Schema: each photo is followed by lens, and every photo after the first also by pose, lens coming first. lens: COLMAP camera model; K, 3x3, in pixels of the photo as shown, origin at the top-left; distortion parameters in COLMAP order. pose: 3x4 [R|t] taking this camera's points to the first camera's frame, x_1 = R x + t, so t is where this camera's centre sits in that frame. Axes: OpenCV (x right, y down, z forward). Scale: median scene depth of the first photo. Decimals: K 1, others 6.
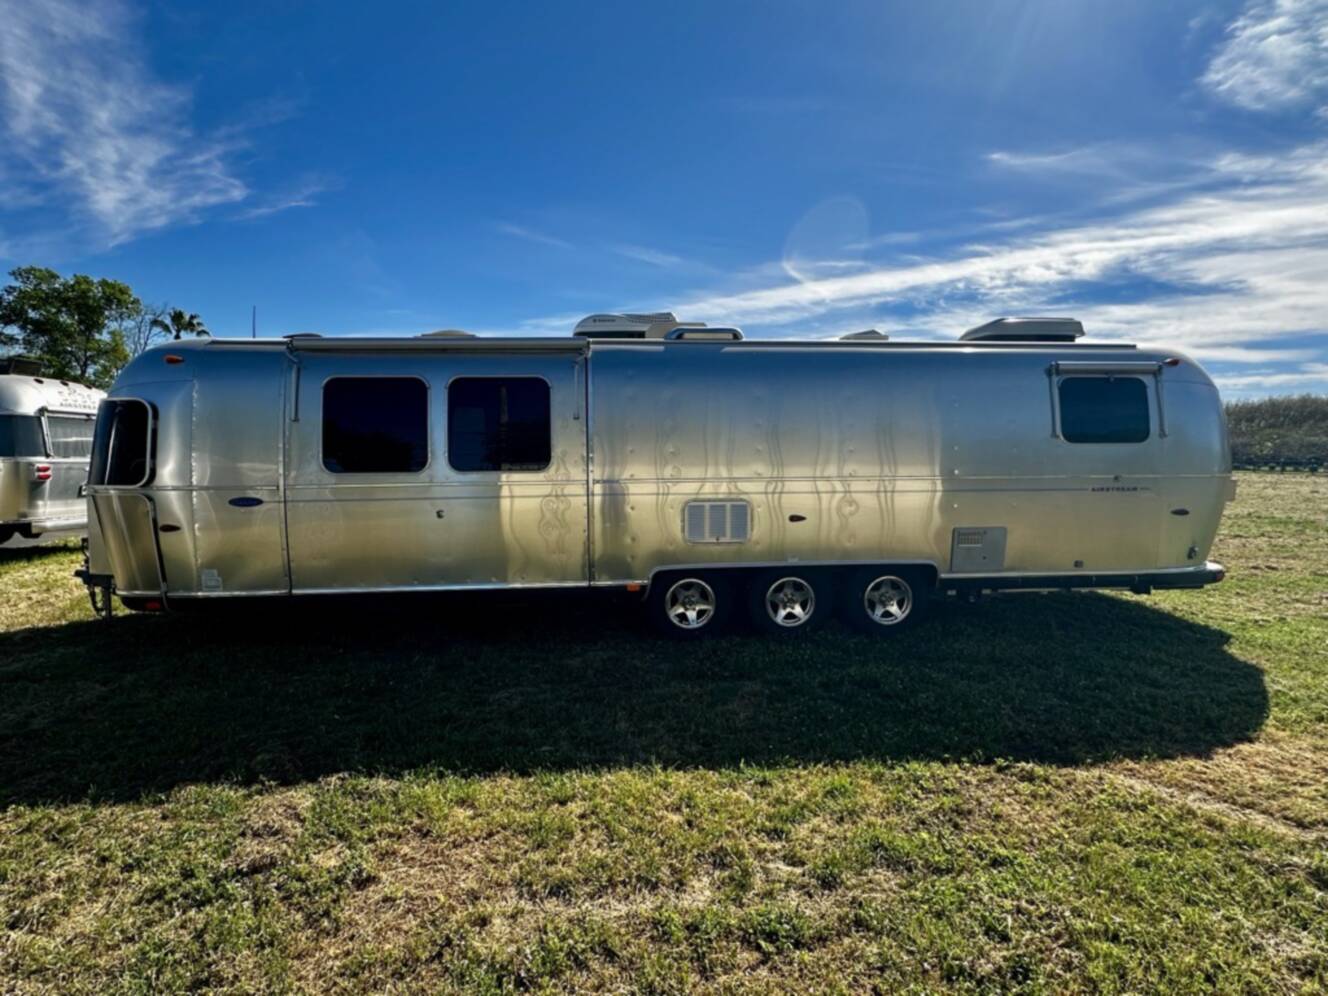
lens RADIAL K [[846.2, 0, 664.0], [0, 846.2, 498.0], [0, 0, 1]] dist [-0.000431, -0.000515]
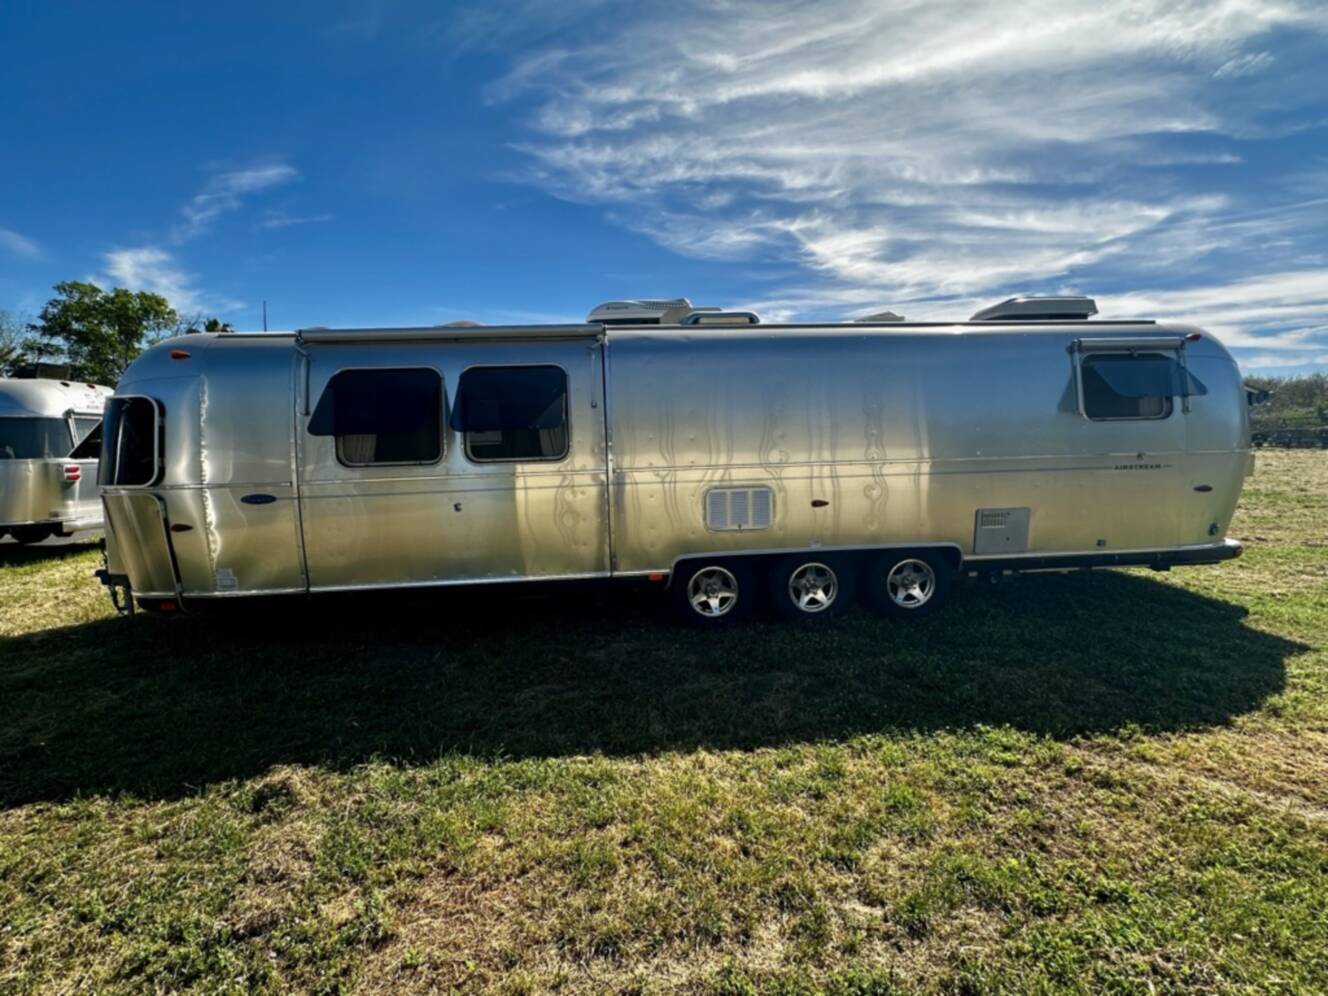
lens RADIAL K [[777.0, 0, 666.6], [0, 777.0, 507.9], [0, 0, 1]] dist [-0.000101, -0.000639]
pose [[0.999762, -0.021752, 0.001739, -0.042596], [0.021686, 0.999272, 0.031403, -0.005657], [-0.002421, -0.031358, 0.999505, 0.173980]]
